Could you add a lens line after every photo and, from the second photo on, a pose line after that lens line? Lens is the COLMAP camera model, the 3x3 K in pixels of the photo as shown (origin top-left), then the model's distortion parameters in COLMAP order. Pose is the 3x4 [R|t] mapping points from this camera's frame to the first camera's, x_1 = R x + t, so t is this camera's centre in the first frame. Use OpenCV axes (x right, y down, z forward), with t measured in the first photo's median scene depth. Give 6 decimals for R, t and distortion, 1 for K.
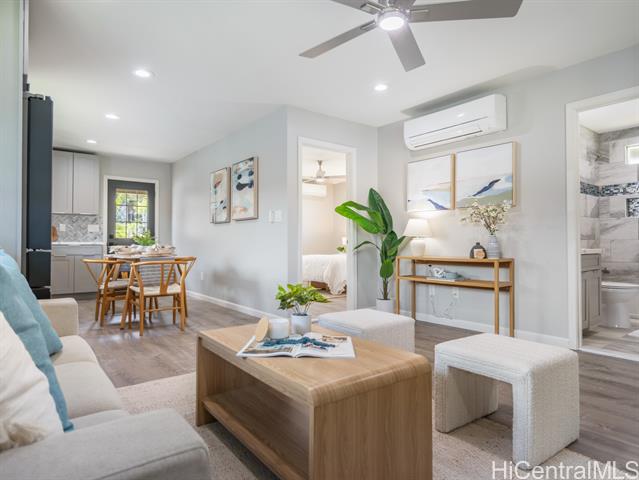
lens RADIAL K [[382.3, 0, 319.5], [0, 382.3, 240.0], [0, 0, 1]] dist [-0.009585, -0.000252]
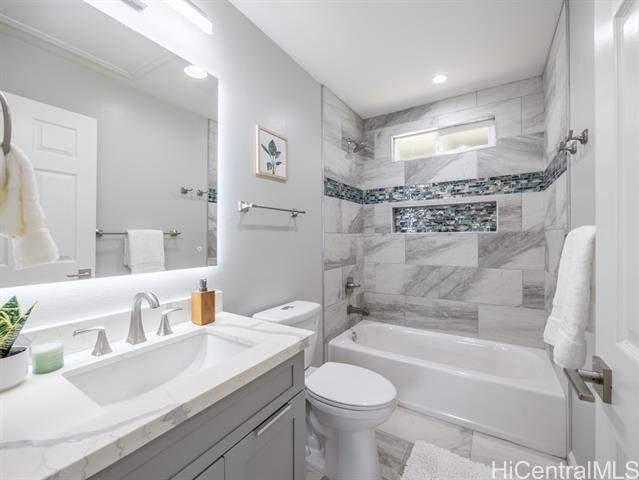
lens RADIAL K [[268.3, 0, 319.5], [0, 268.3, 240.0], [0, 0, 1]] dist [-0.001111, -0.000035]
pose [[0.941040, -0.008220, 0.338197, 0.190553], [0.002563, 0.999849, 0.017170, -0.021254], [-0.338287, -0.015291, 0.940919, 0.213206]]
